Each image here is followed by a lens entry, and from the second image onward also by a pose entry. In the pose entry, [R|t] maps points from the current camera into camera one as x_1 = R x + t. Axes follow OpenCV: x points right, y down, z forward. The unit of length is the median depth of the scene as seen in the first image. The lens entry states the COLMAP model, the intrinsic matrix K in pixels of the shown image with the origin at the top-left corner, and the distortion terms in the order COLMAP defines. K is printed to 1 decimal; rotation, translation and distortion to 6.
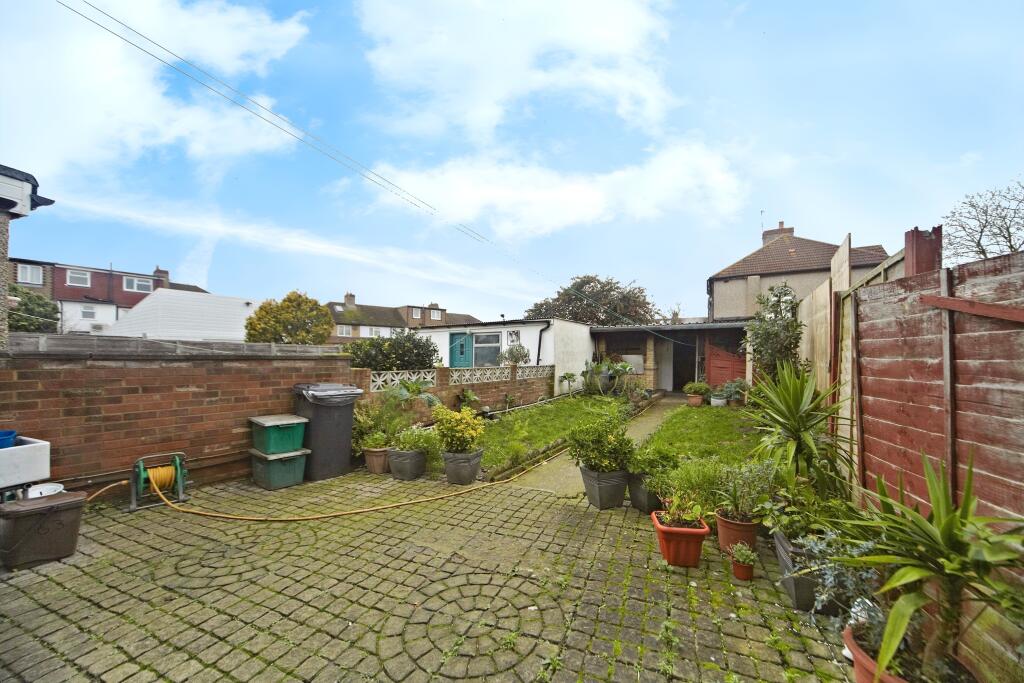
lens RADIAL K [[366.4, 0, 520.1], [0, 366.4, 348.9], [0, 0, 1]] dist [-0.013463, 0.001055]
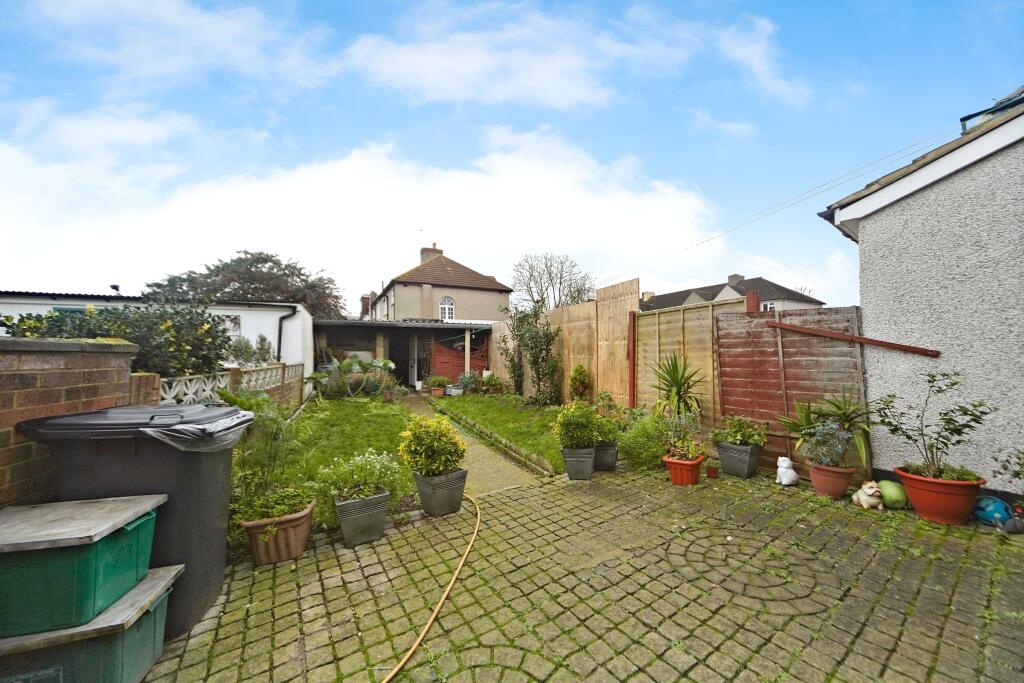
lens RADIAL K [[366.4, 0, 518.2], [0, 366.4, 346.0], [0, 0, 1]] dist [-0.013463, 0.001055]
pose [[0.551333, 0.015697, 0.834137, -0.636653], [-0.012121, 0.999868, -0.010804, 0.020726], [-0.834197, -0.004155, 0.551451, 0.394961]]
